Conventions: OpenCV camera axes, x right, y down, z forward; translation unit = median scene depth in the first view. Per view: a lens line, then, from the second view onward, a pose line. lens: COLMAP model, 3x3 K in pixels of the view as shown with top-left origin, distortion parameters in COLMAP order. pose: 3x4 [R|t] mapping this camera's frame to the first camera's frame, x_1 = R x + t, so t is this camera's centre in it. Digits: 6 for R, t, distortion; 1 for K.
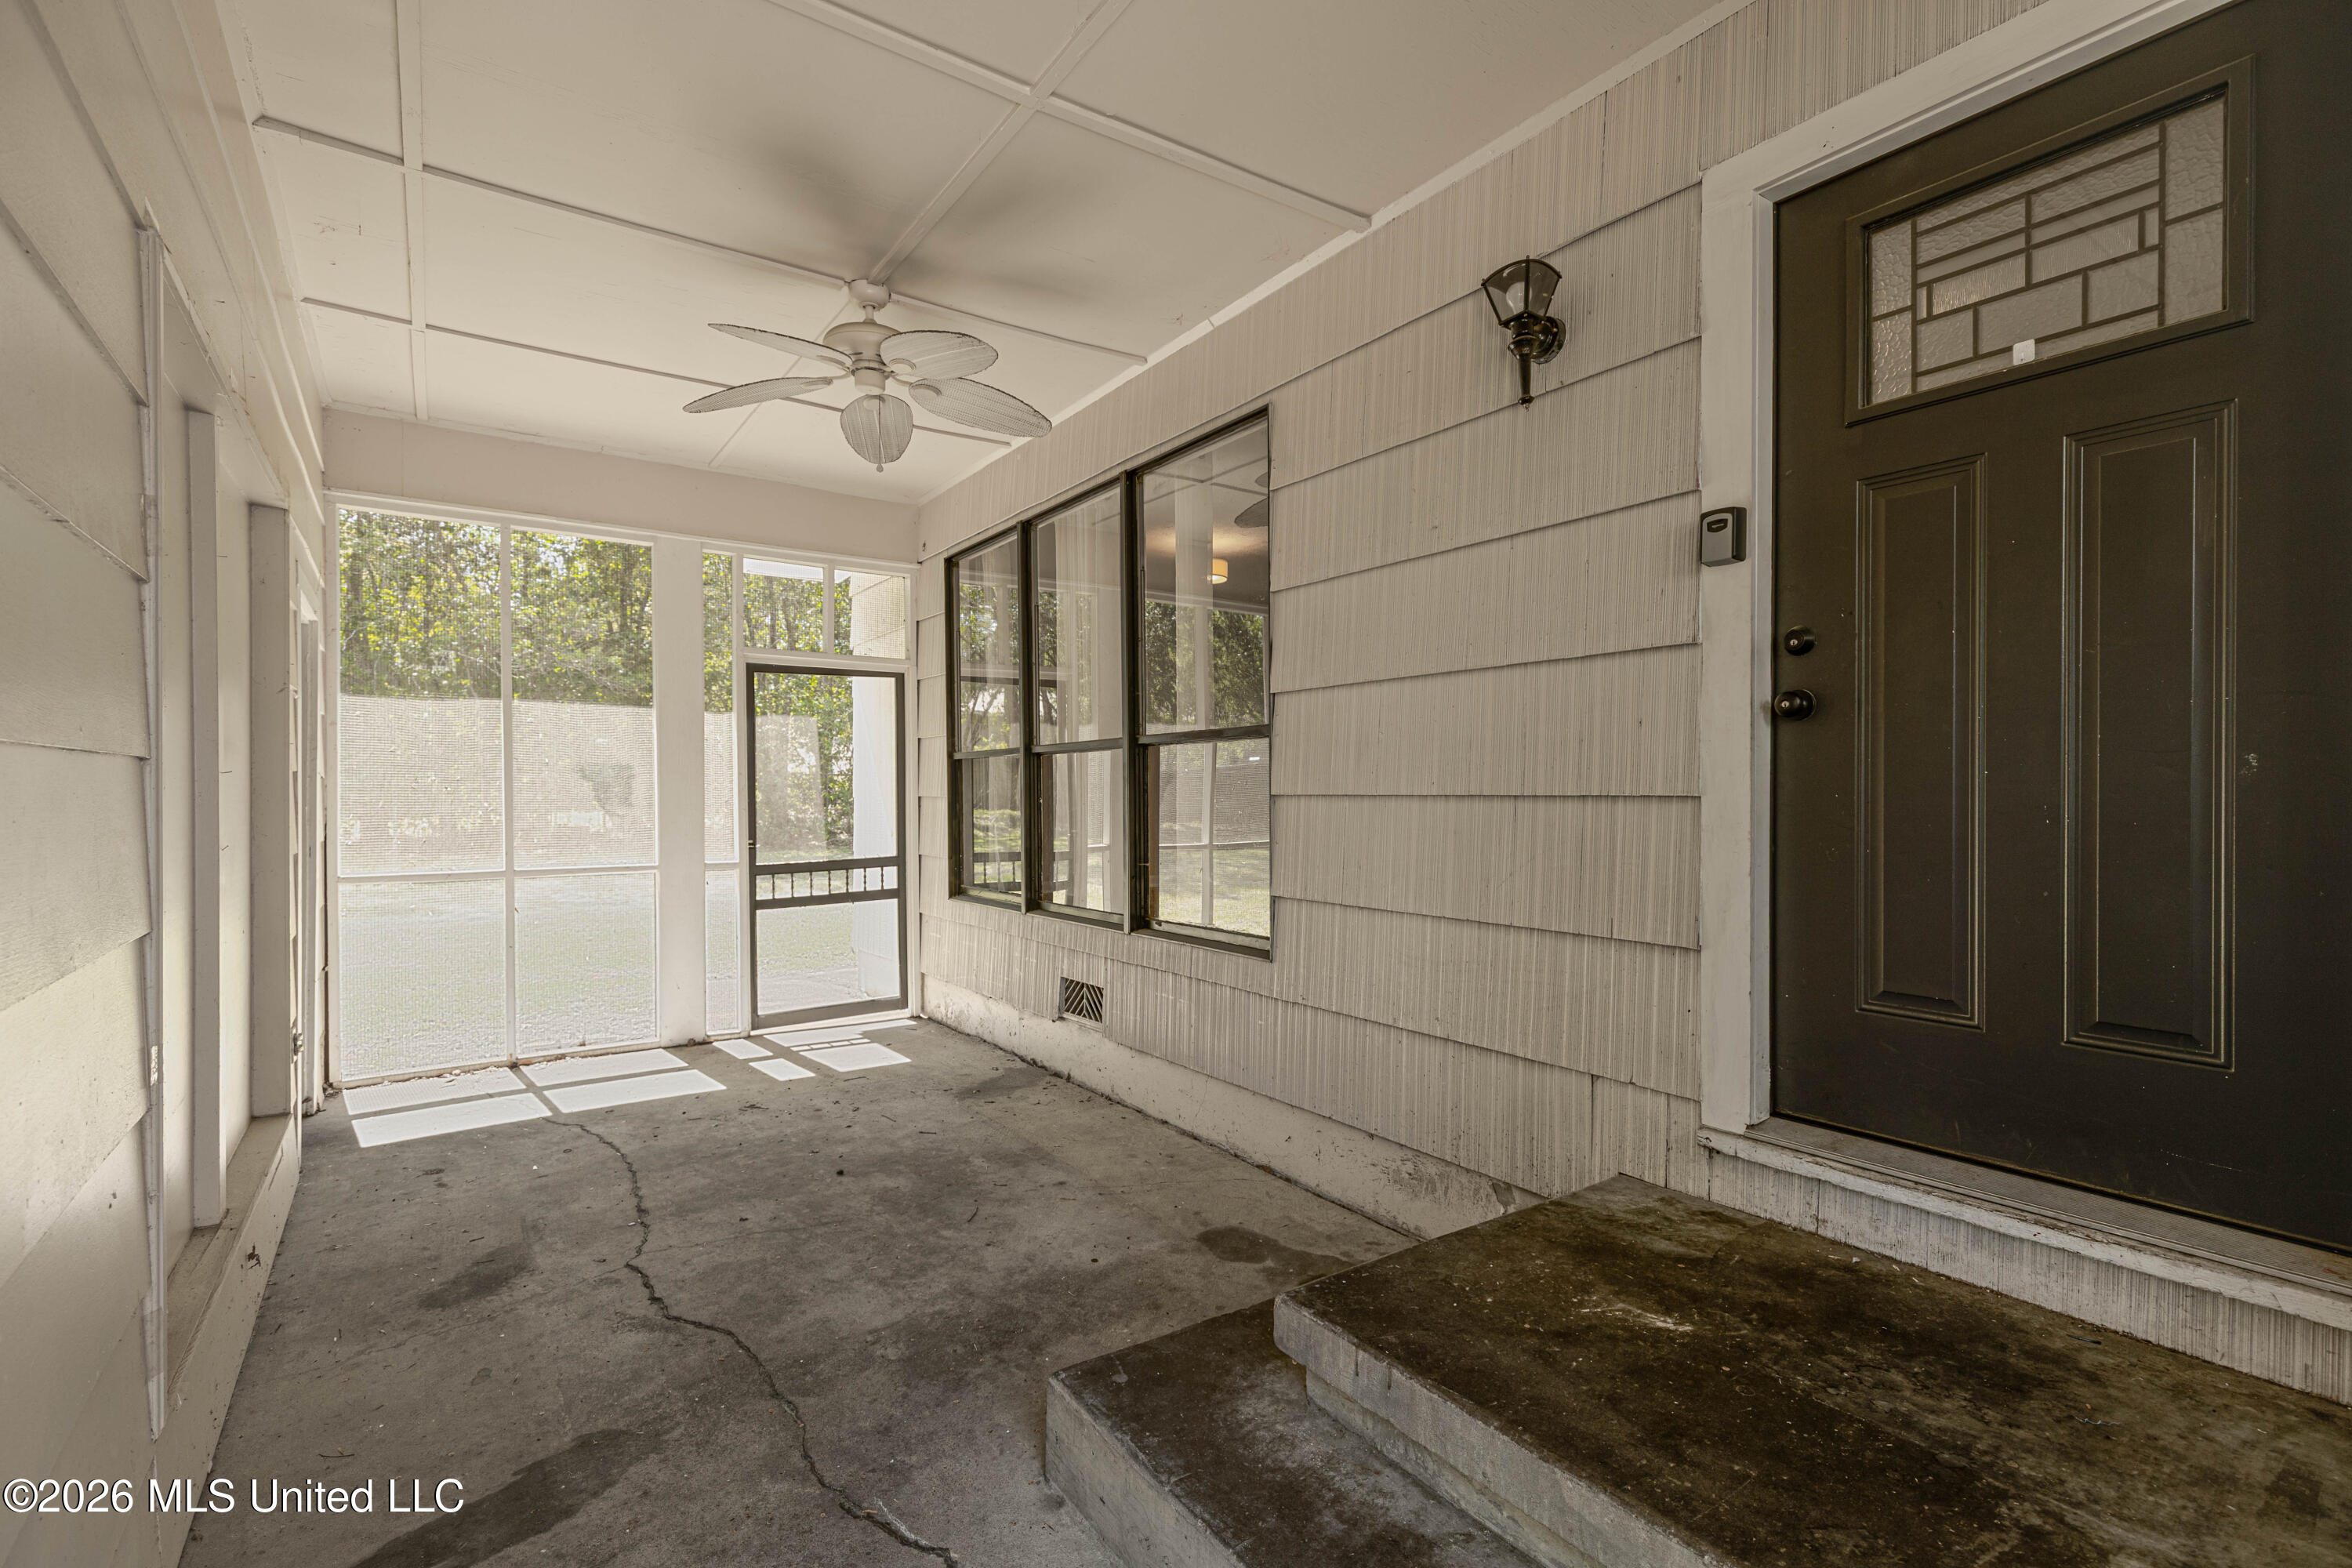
lens RADIAL K [[1115.0, 0, 1178.7], [0, 1115.0, 790.8], [0, 0, 1]] dist [0.008153, -0.001474]
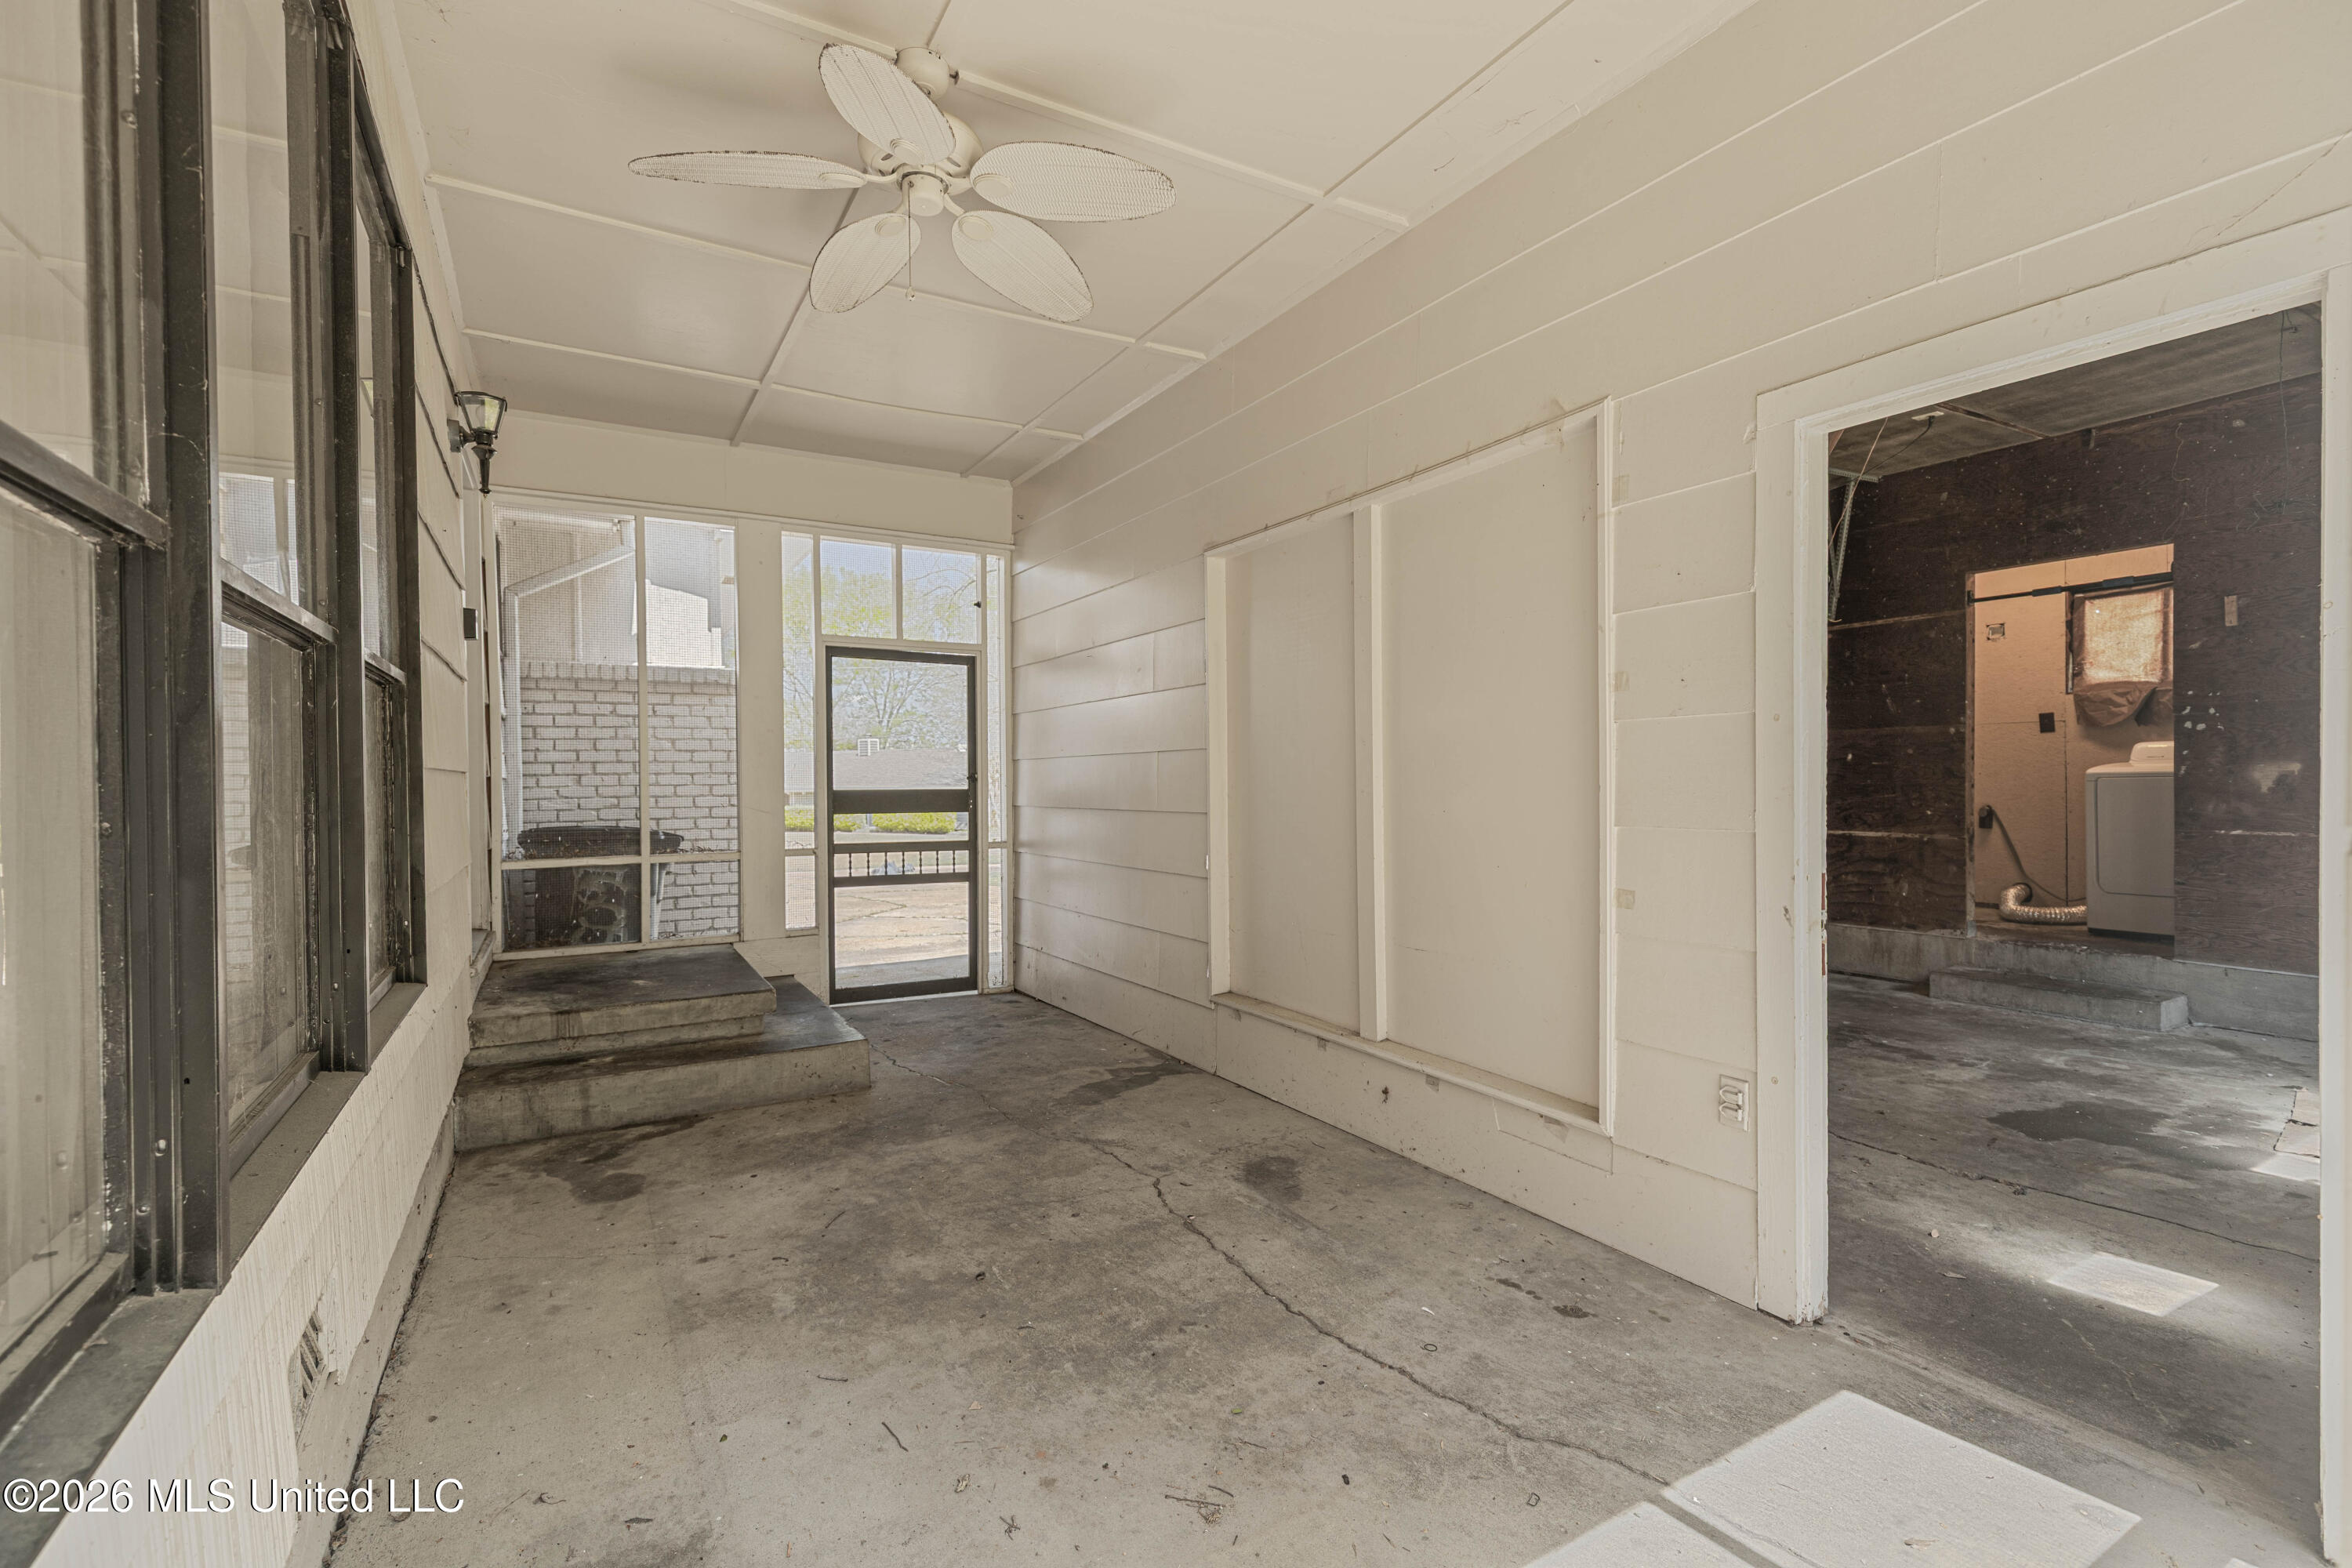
lens RADIAL K [[1115.0, 0, 1155.2], [0, 1115.0, 786.7], [0, 0, 1]] dist [0.008153, -0.001474]
pose [[-0.994602, 0.013950, 0.102824, -0.571128], [0.014916, 0.999851, 0.008634, 0.018542], [-0.102688, 0.010121, -0.994662, 1.970120]]
